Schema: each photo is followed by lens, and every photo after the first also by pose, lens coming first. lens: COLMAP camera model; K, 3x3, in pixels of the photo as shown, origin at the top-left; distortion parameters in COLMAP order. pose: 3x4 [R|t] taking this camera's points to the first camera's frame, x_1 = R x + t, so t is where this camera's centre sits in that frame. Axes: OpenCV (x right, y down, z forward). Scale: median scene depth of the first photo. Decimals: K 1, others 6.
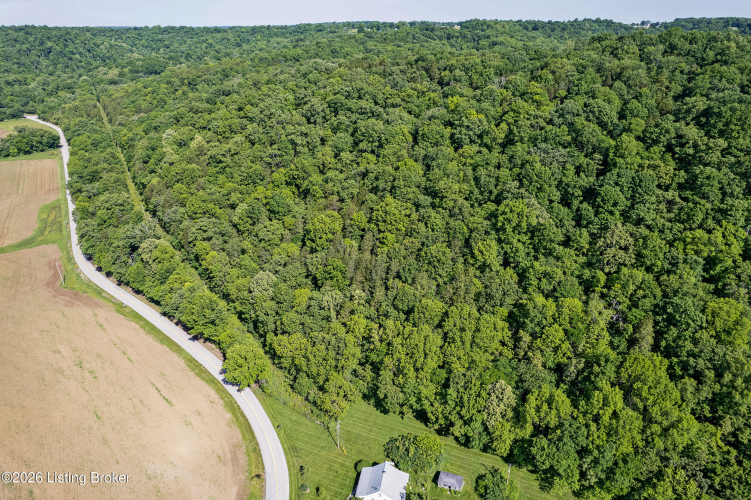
lens RADIAL K [[494.6, 0, 375.5], [0, 494.6, 250.0], [0, 0, 1]] dist [-0.075276, 0.074121]
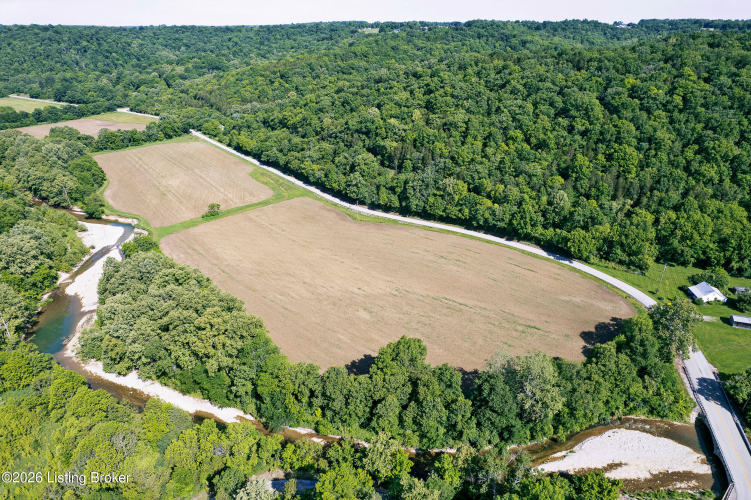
lens RADIAL K [[494.6, 0, 375.5], [0, 494.6, 250.0], [0, 0, 1]] dist [-0.075276, 0.074121]
pose [[0.996129, -0.035352, 0.080486, -0.241860], [0.035263, 0.999375, 0.002527, 0.052582], [-0.080525, 0.000321, 0.996753, -0.117621]]
